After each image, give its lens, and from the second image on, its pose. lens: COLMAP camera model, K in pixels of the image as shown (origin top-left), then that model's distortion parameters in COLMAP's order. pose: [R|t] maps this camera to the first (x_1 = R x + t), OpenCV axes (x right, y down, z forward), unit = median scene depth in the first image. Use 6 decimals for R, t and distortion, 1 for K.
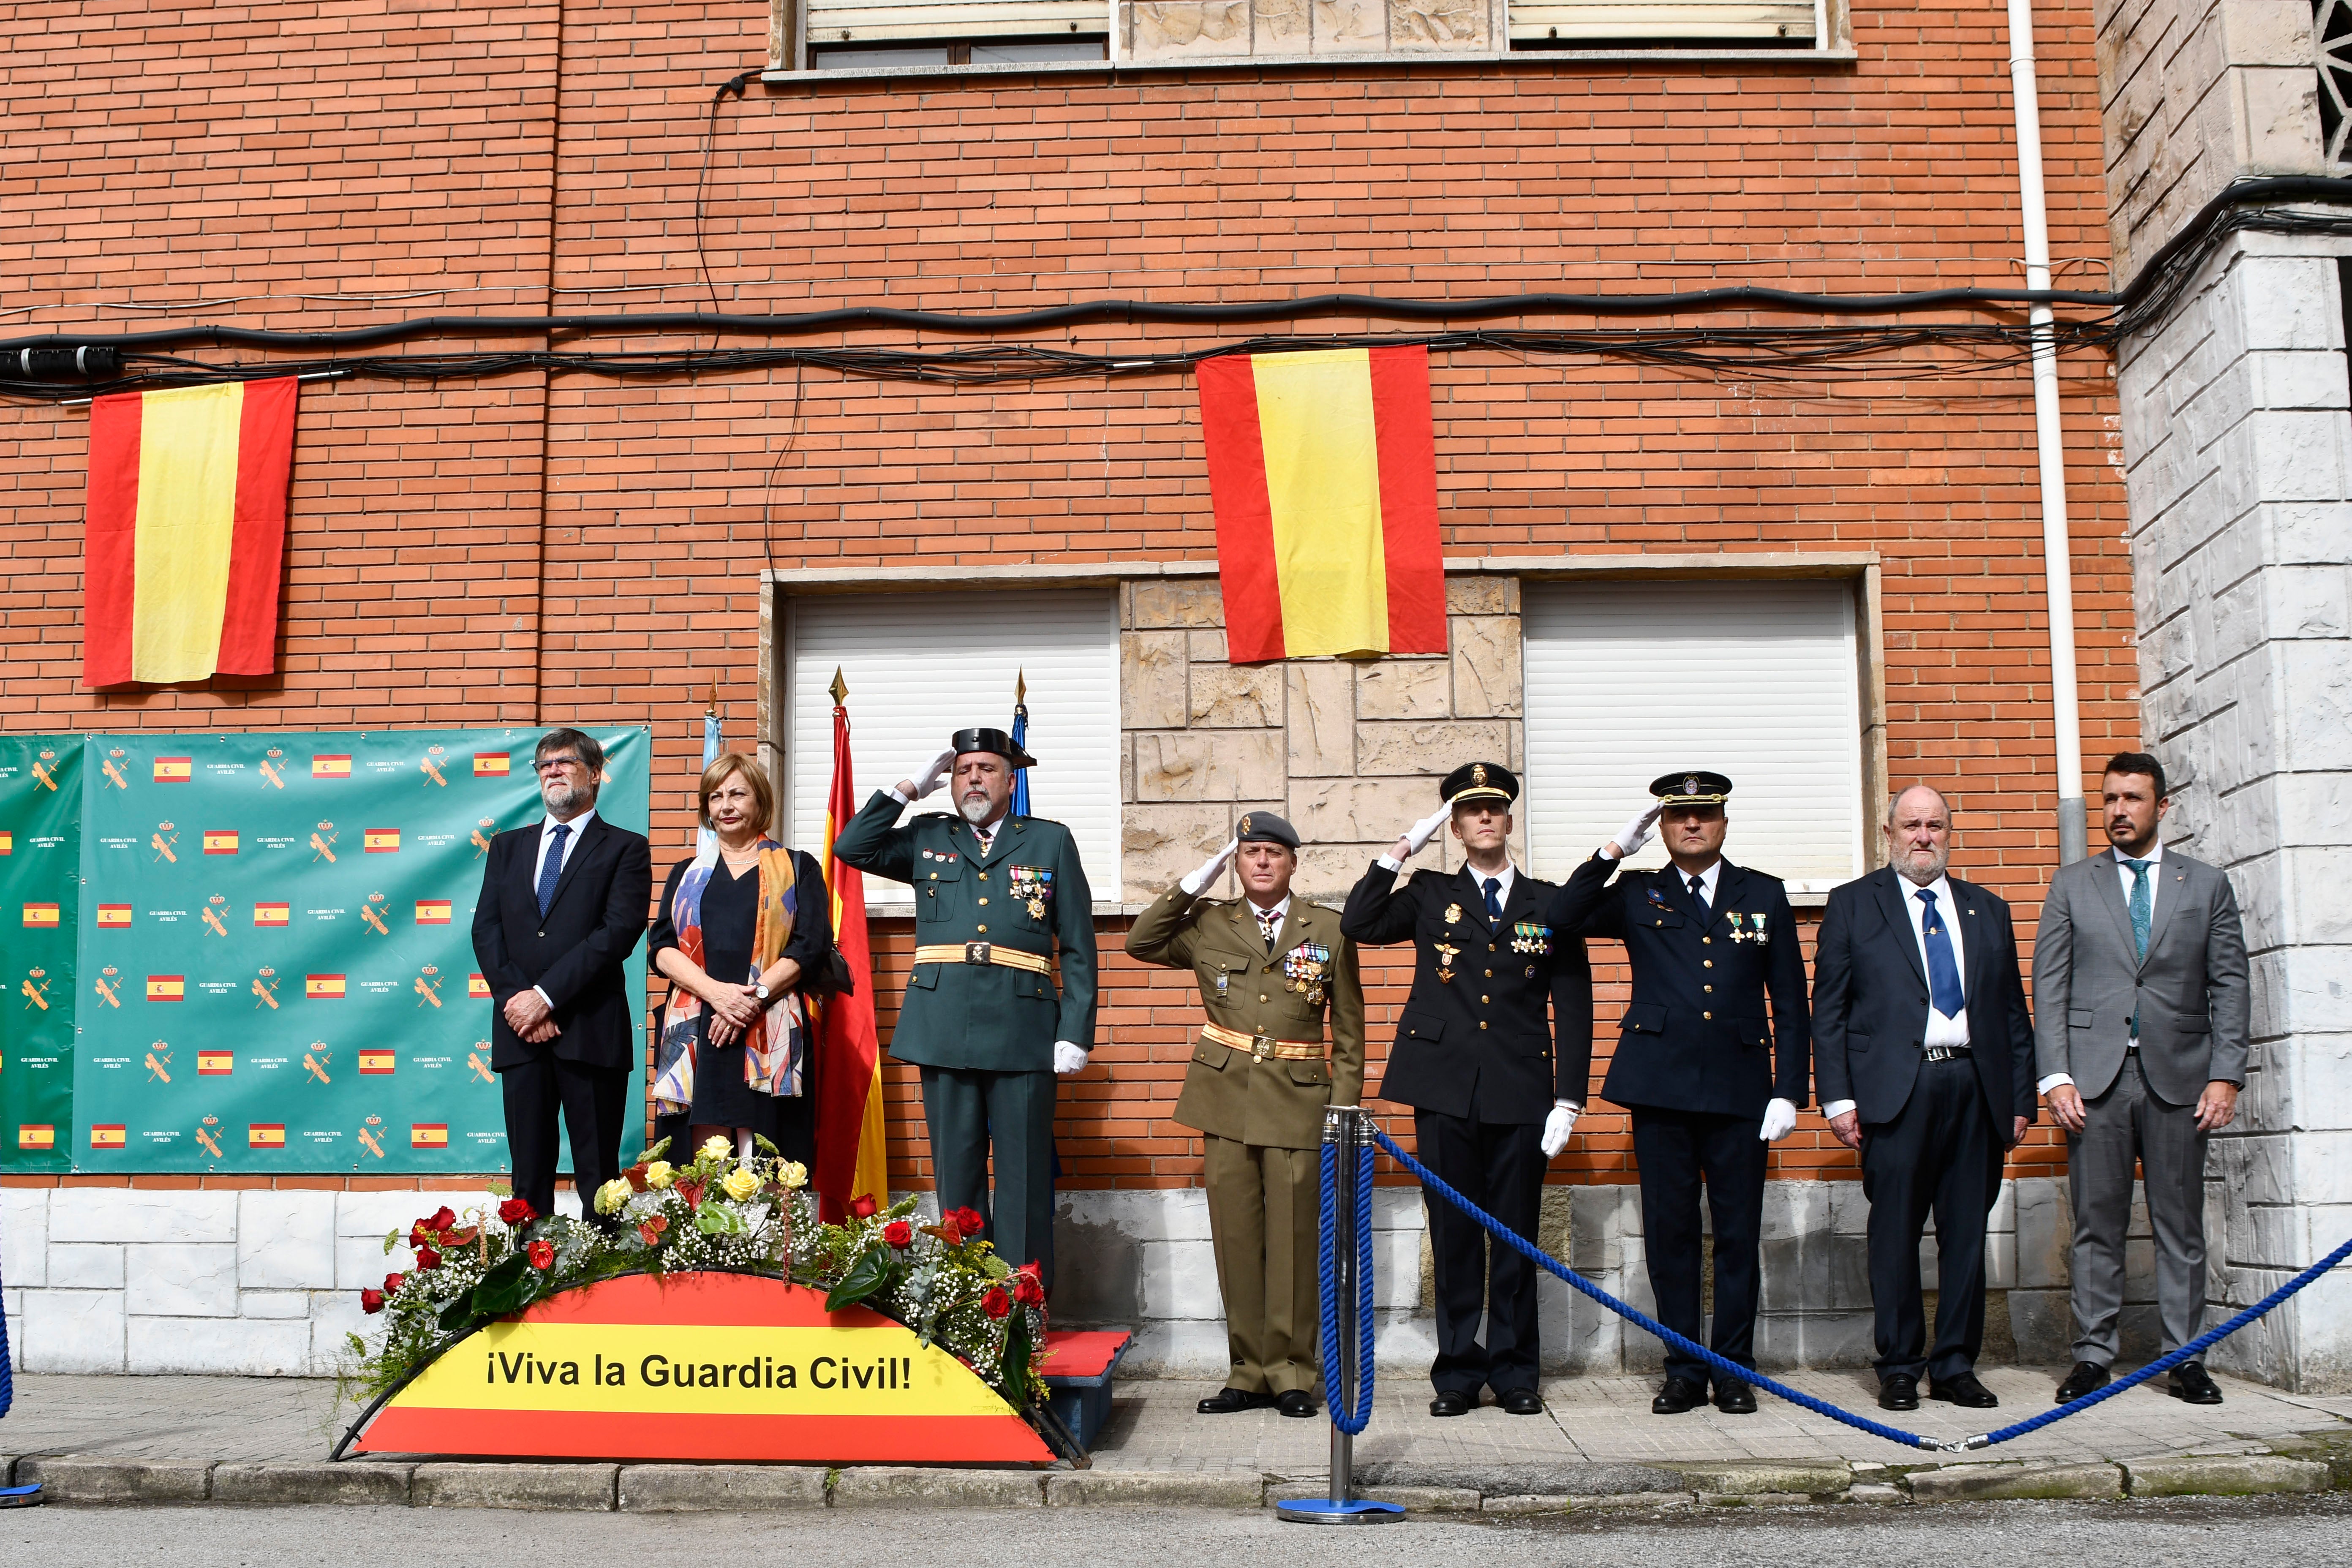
lens RADIAL K [[2855.2, 0, 1157.3], [0, 2855.2, 817.9], [0, 0, 1]] dist [-0.155360, 0.000000]
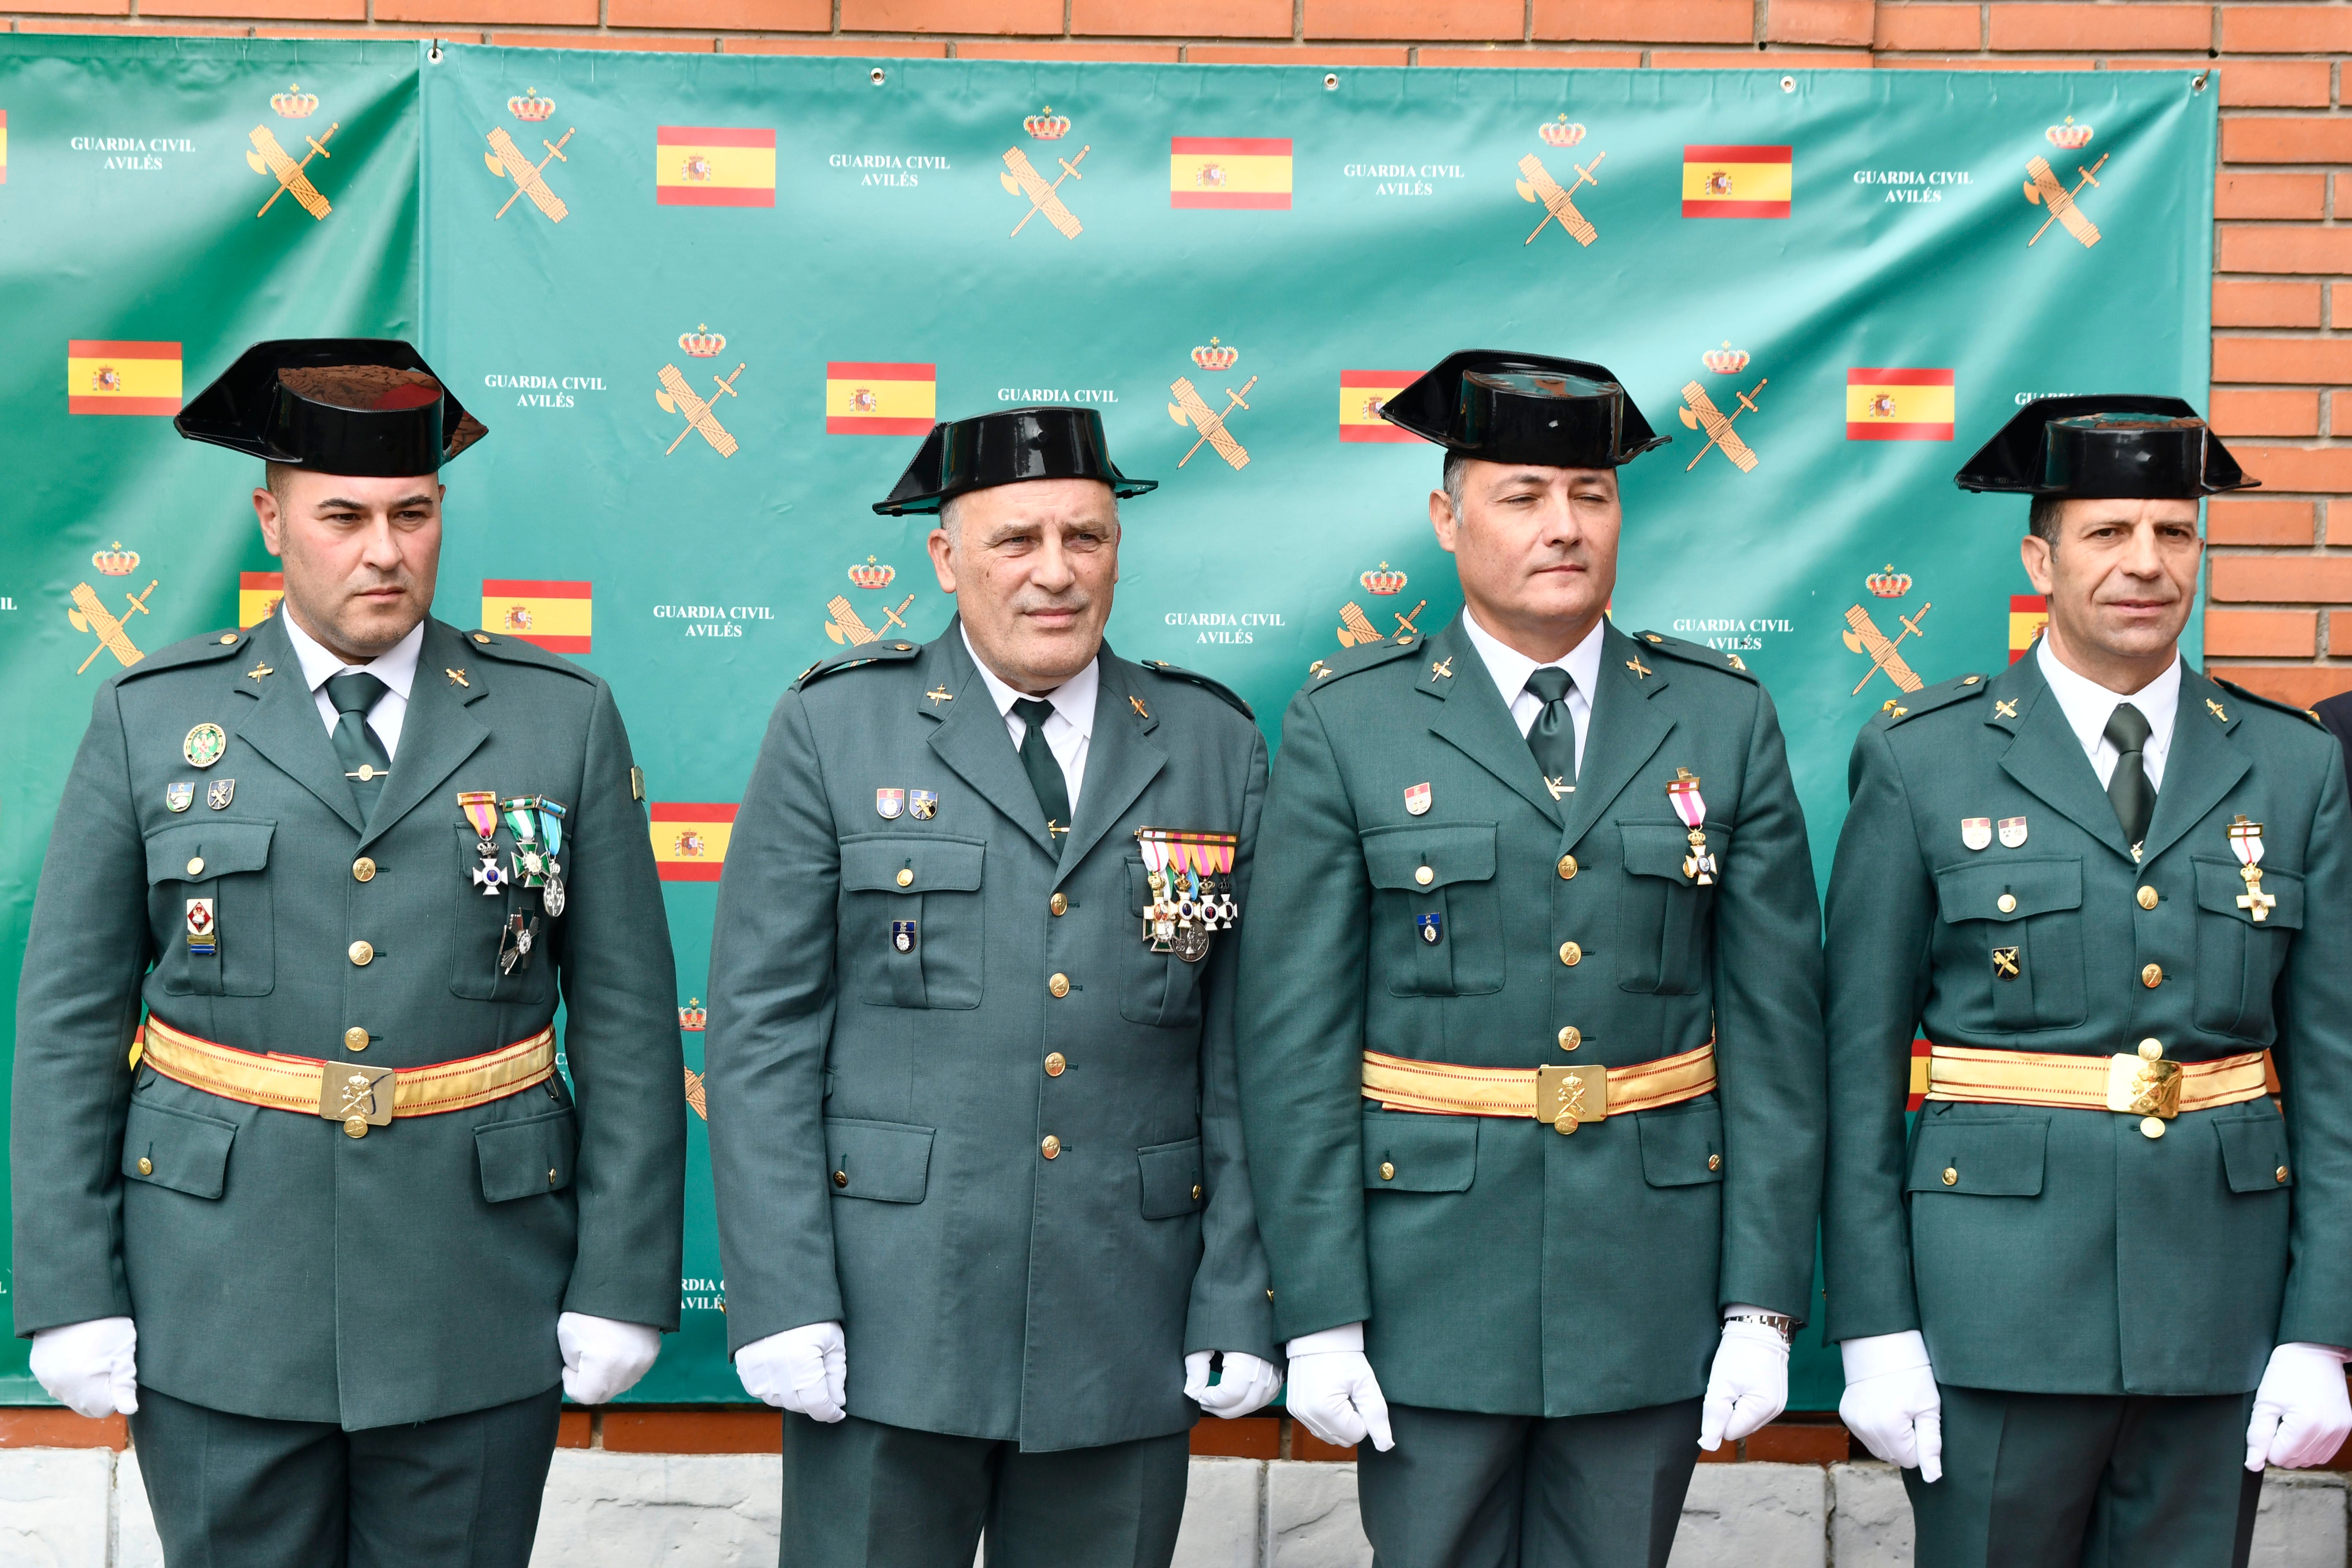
lens RADIAL K [[6371.9, 0, 1082.4], [0, 6371.9, 845.7], [0, 0, 1]] dist [0.273765, 0.000000]
pose [[0.996656, 0.017698, 0.079771, -0.374113], [-0.028864, 0.989577, 0.141085, -0.046048], [-0.076443, -0.142915, 0.986778, 0.259677]]
